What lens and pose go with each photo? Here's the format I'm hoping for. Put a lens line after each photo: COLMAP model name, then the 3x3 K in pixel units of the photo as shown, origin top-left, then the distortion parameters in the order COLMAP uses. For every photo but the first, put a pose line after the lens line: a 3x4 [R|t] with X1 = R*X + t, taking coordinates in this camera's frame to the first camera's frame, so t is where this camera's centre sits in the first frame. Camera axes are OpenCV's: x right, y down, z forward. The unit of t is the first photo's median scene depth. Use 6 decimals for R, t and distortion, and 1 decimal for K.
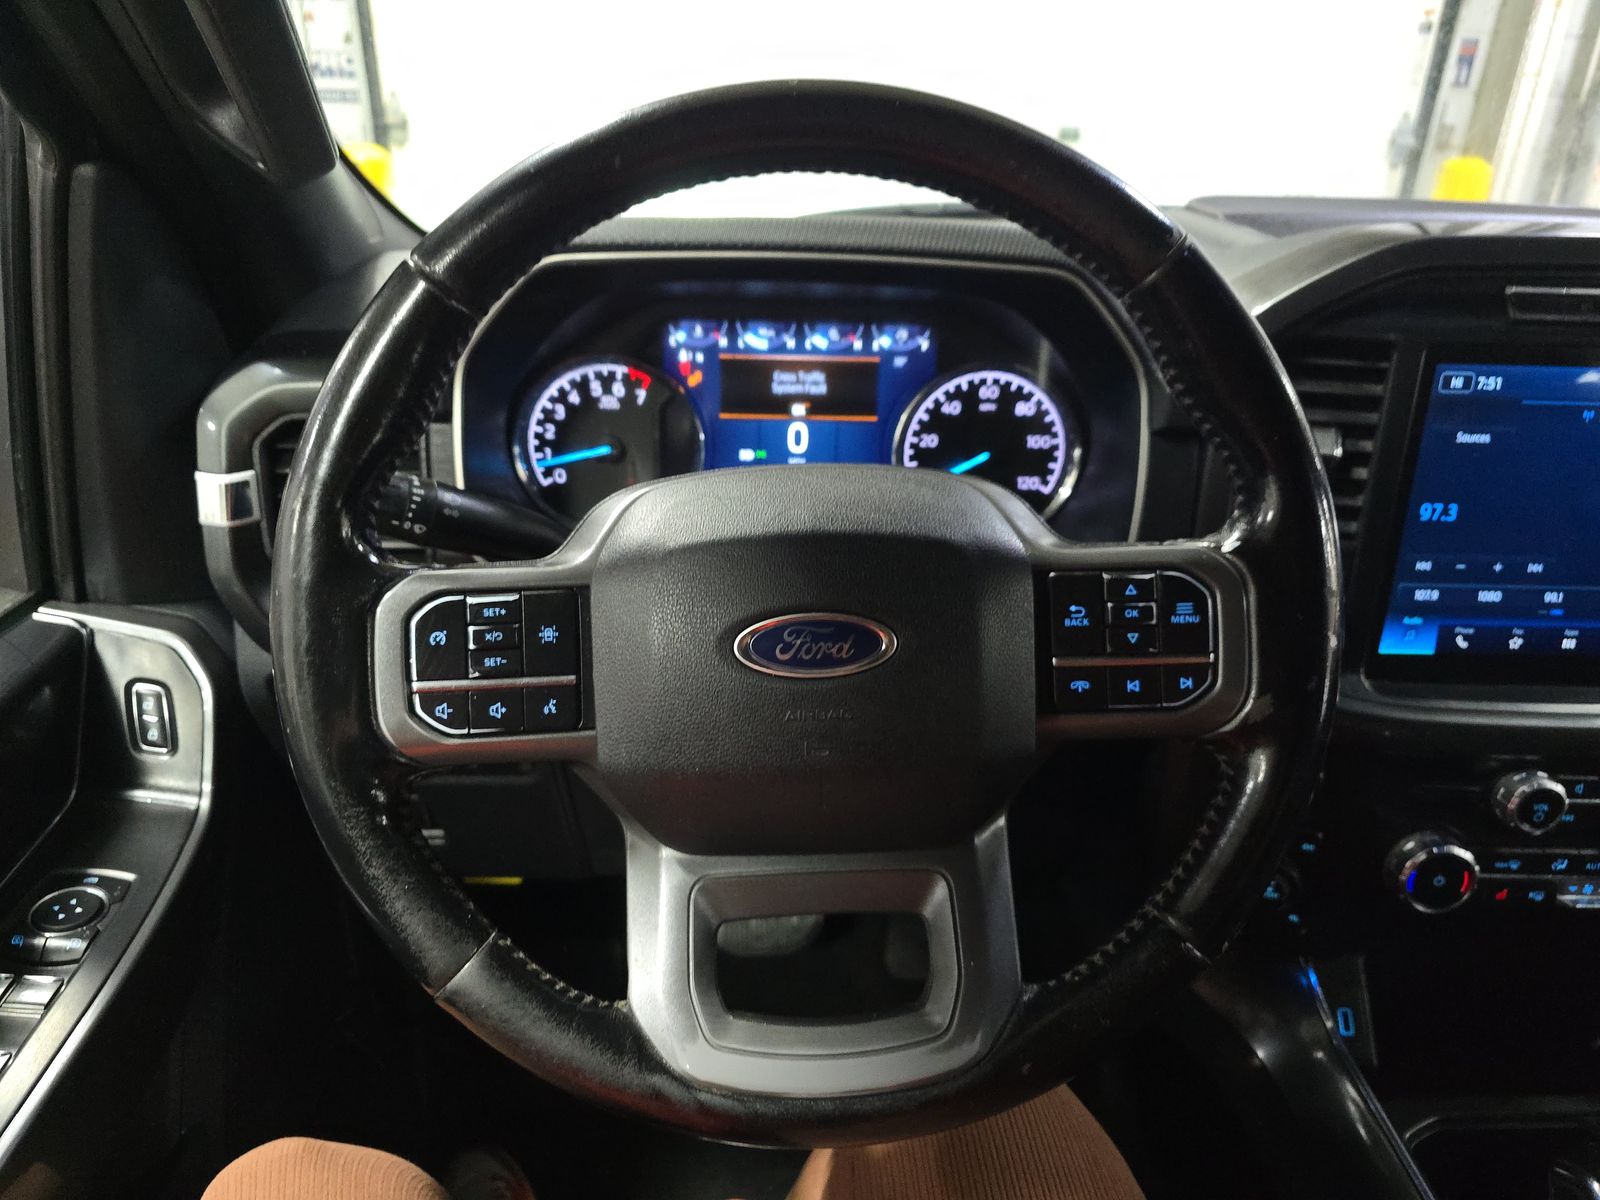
lens RADIAL K [[1063.6, 0, 805.3], [0, 1063.6, 597.2], [0, 0, 1]] dist [0.020394, -0.022642]
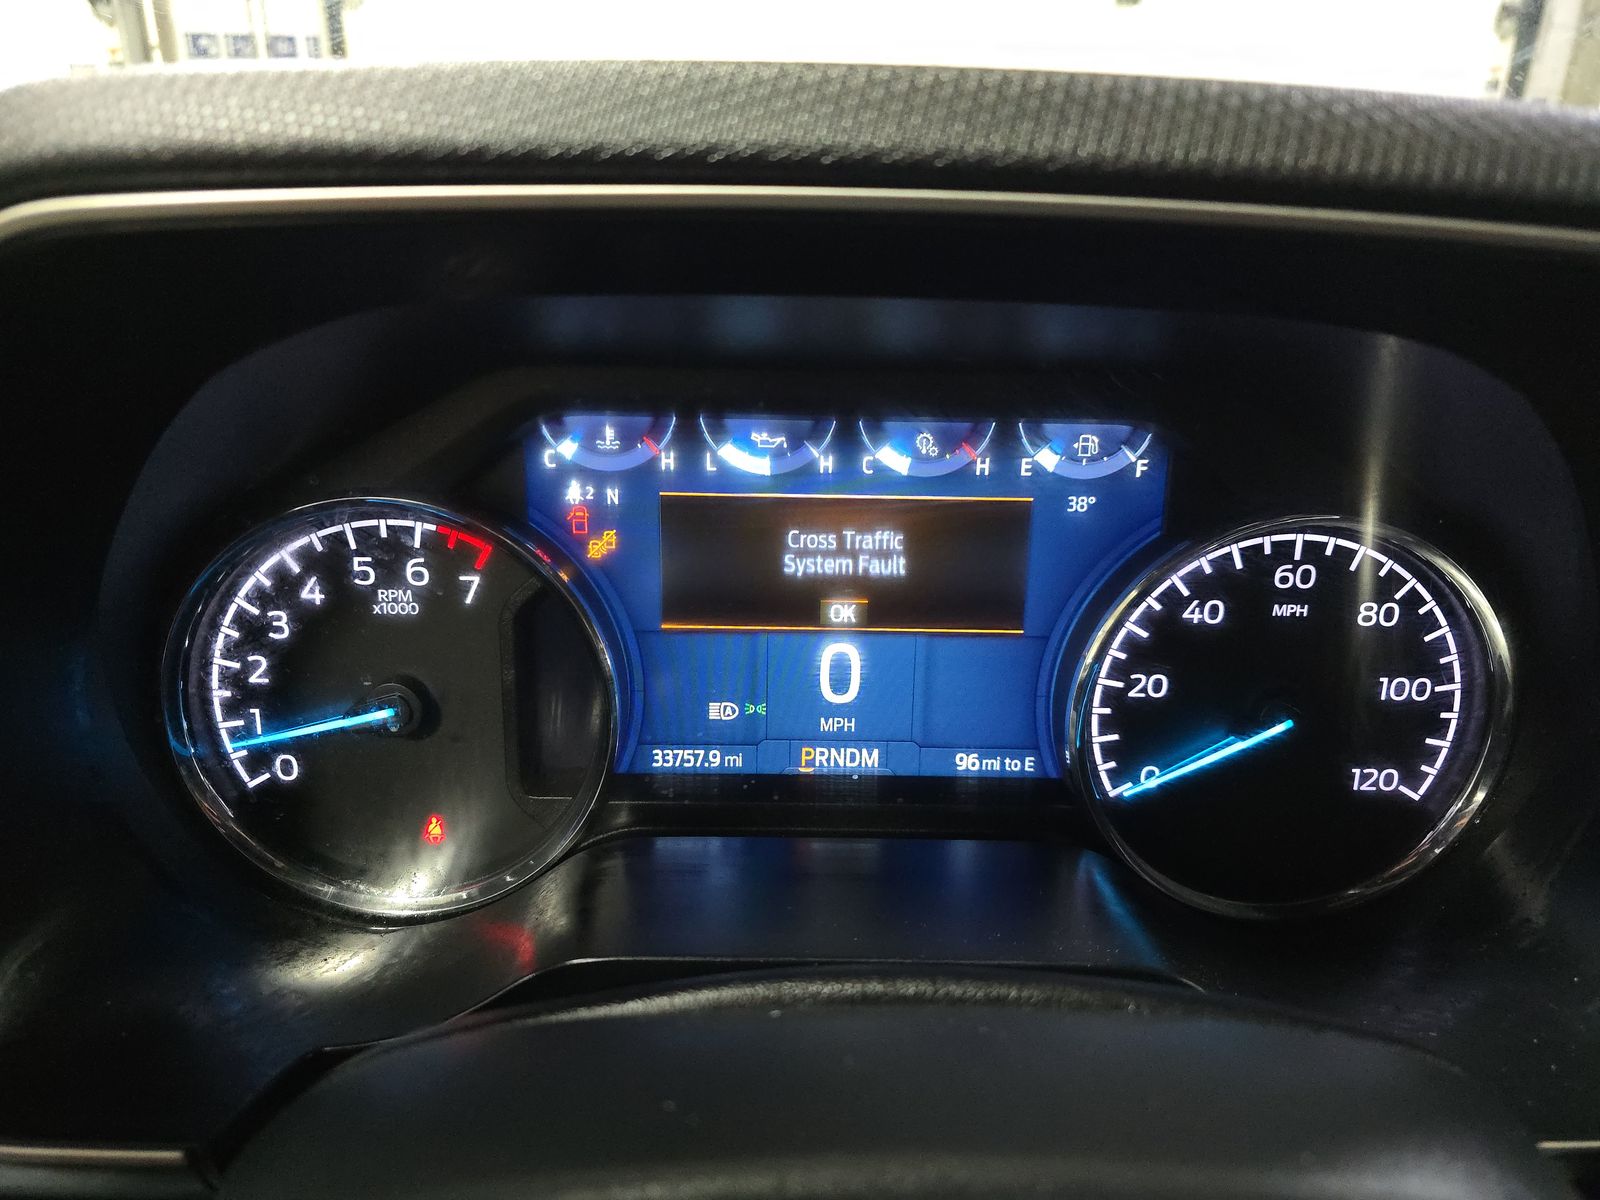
lens RADIAL K [[1063.6, 0, 793.1], [0, 1063.6, 594.0], [0, 0, 1]] dist [0.020394, -0.022642]
pose [[0.999838, 0.001065, -0.017985, -0.019078], [-0.002386, 0.997288, -0.073554, -0.154839], [0.017858, 0.073585, 0.997129, 0.578412]]
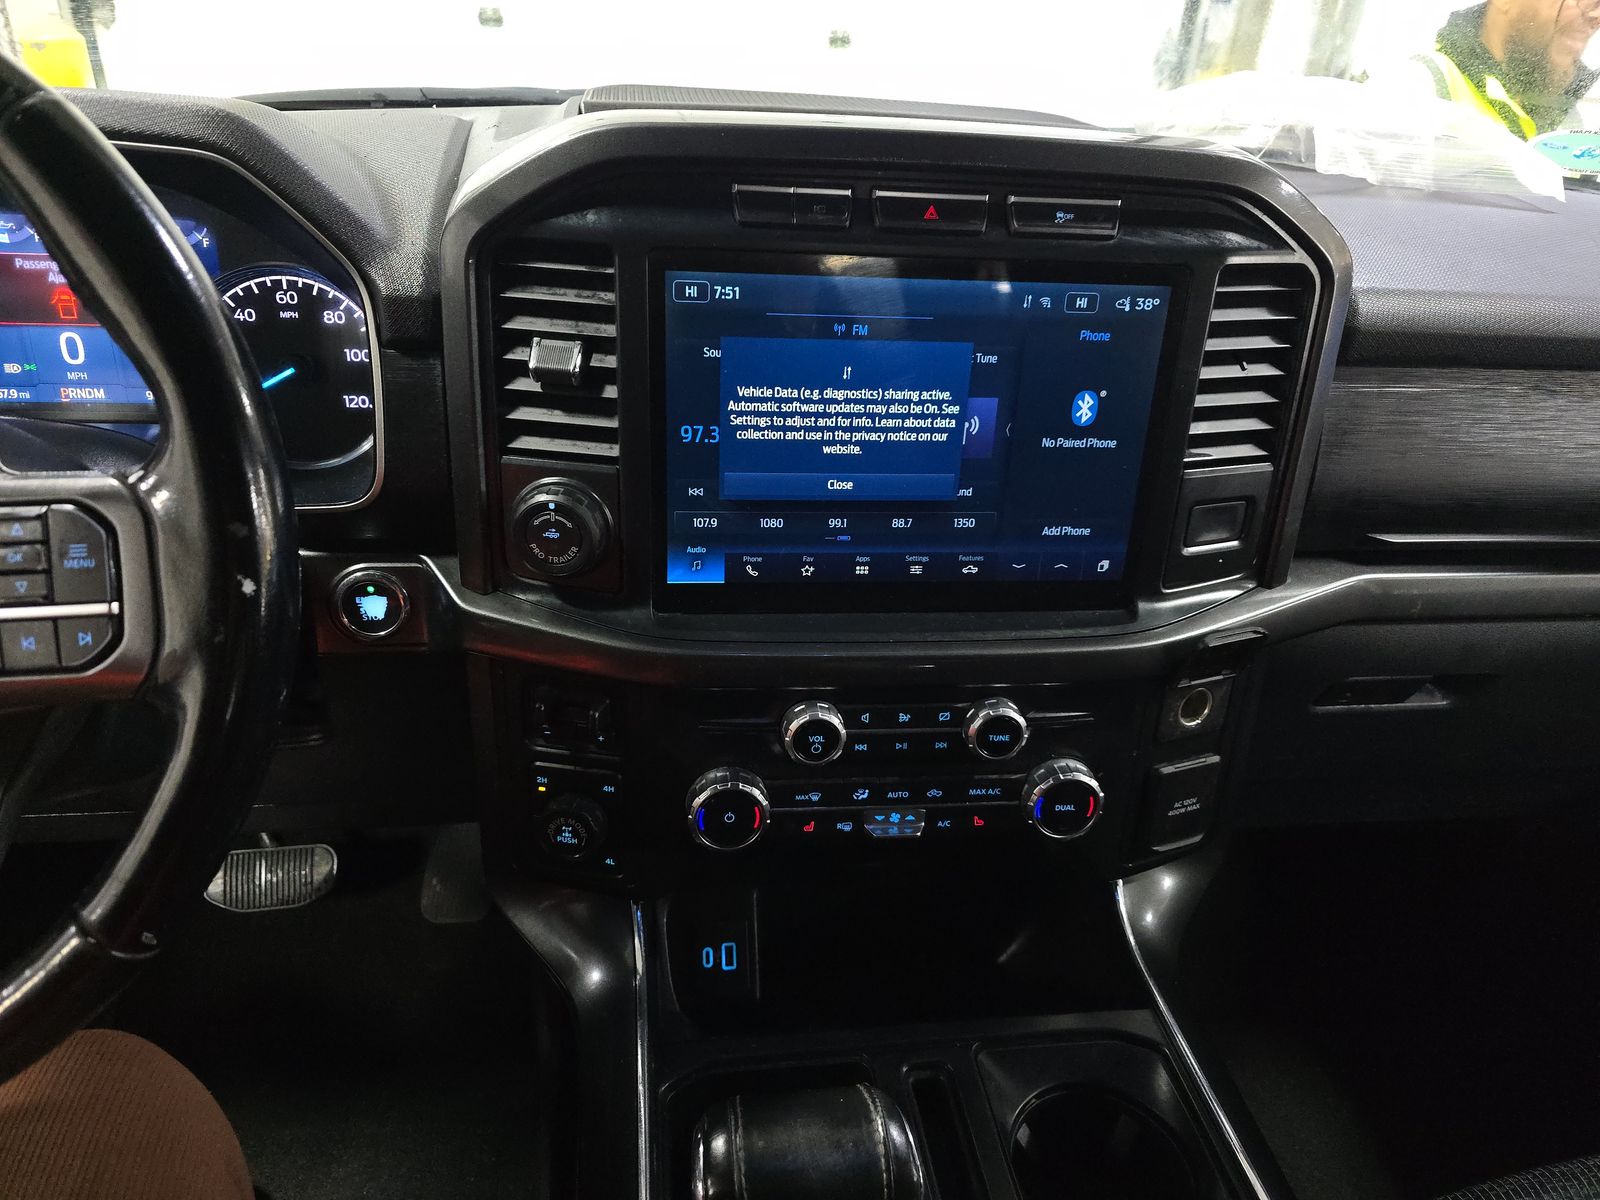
lens RADIAL K [[1063.6, 0, 800.4], [0, 1063.6, 608.4], [0, 0, 1]] dist [0.020394, -0.022642]
pose [[0.991890, -0.025601, 0.124495, 0.481750], [0.014885, 0.996162, 0.086253, -0.005294], [-0.126225, -0.083700, 0.988464, 0.047325]]
